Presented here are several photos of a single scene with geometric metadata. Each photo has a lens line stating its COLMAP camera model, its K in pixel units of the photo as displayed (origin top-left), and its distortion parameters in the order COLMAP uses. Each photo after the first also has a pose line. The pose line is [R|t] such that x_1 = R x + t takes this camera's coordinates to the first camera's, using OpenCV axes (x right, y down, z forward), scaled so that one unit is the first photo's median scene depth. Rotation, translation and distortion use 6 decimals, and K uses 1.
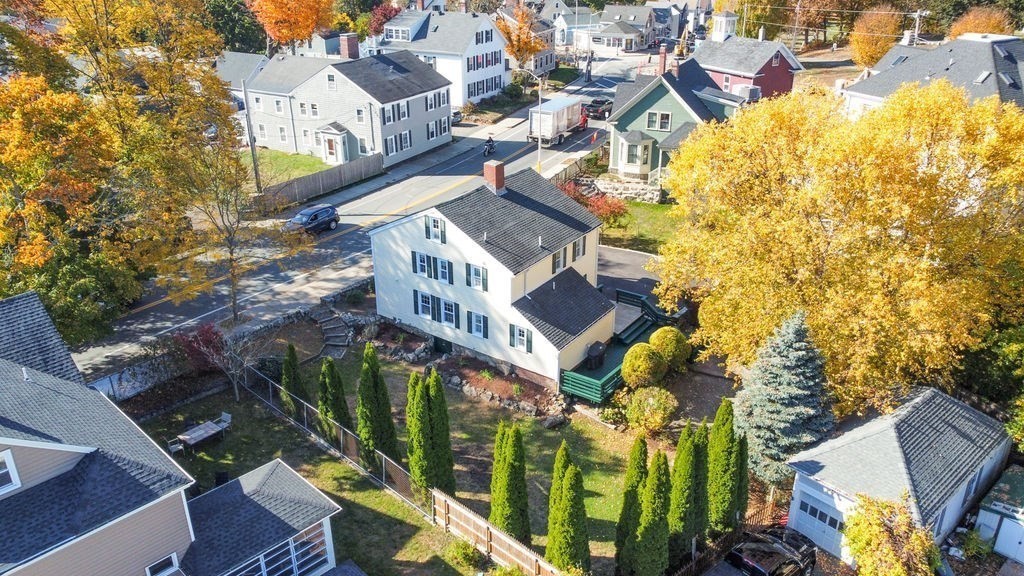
lens RADIAL K [[775.0, 0, 512.0], [0, 775.0, 288.0], [0, 0, 1]] dist [-0.001786, -0.002571]
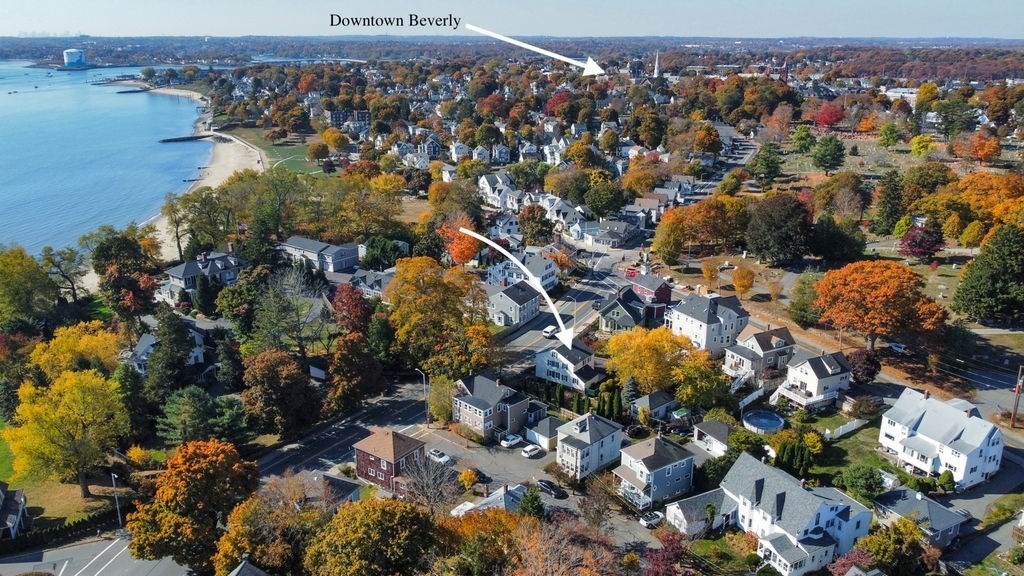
lens RADIAL K [[775.0, 0, 512.0], [0, 775.0, 288.0], [0, 0, 1]] dist [-0.001786, -0.002571]
pose [[0.999928, 0.008817, -0.008185, -0.271698], [-0.009723, 0.992939, -0.118224, 0.056777], [0.007085, 0.118295, 0.992953, -2.899900]]
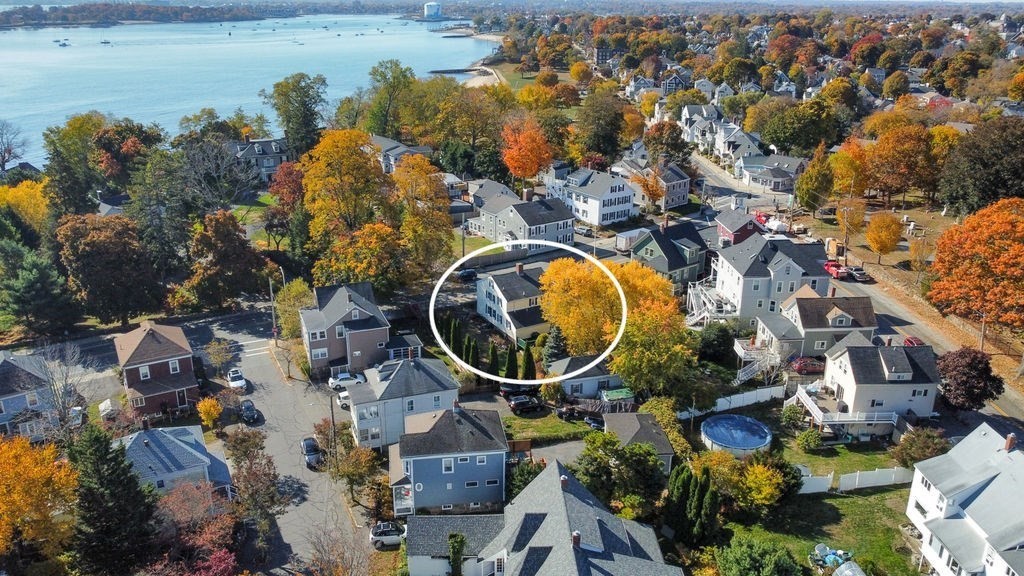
lens RADIAL K [[797.5, 0, 512.0], [0, 797.5, 288.0], [0, 0, 1]] dist [-0.003242, -0.001659]
pose [[0.906567, 0.154855, -0.392627, 1.048849], [-0.186758, 0.981414, -0.044144, 0.053048], [0.378494, 0.113346, 0.918638, -1.569215]]
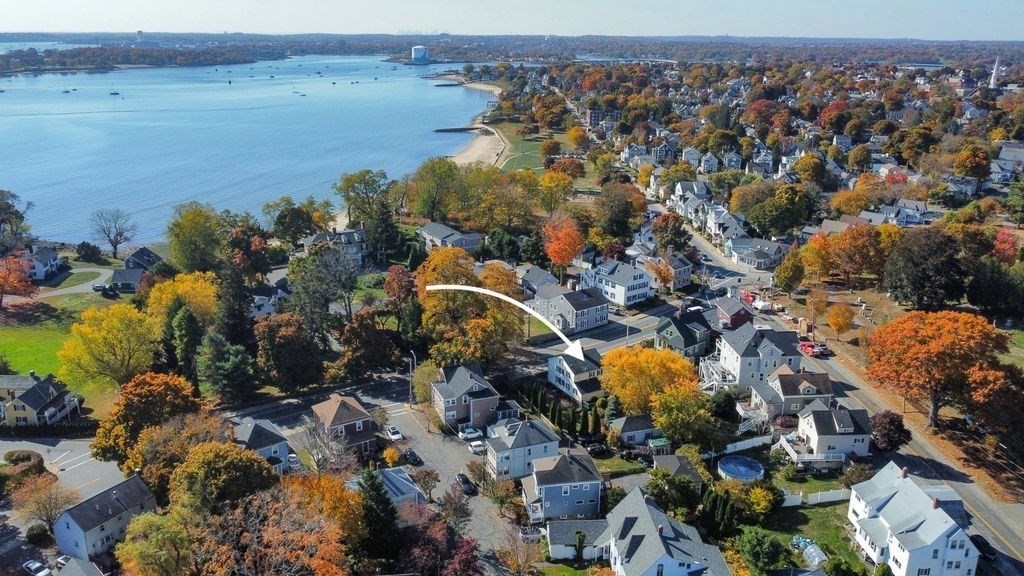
lens RADIAL K [[794.3, 0, 512.0], [0, 794.3, 288.0], [0, 0, 1]] dist [-0.004506, -0.001740]
pose [[0.915997, 0.134259, -0.378054, 1.083916], [-0.180340, 0.979563, -0.089074, -0.031978], [0.358369, 0.149770, 0.921488, -2.729523]]
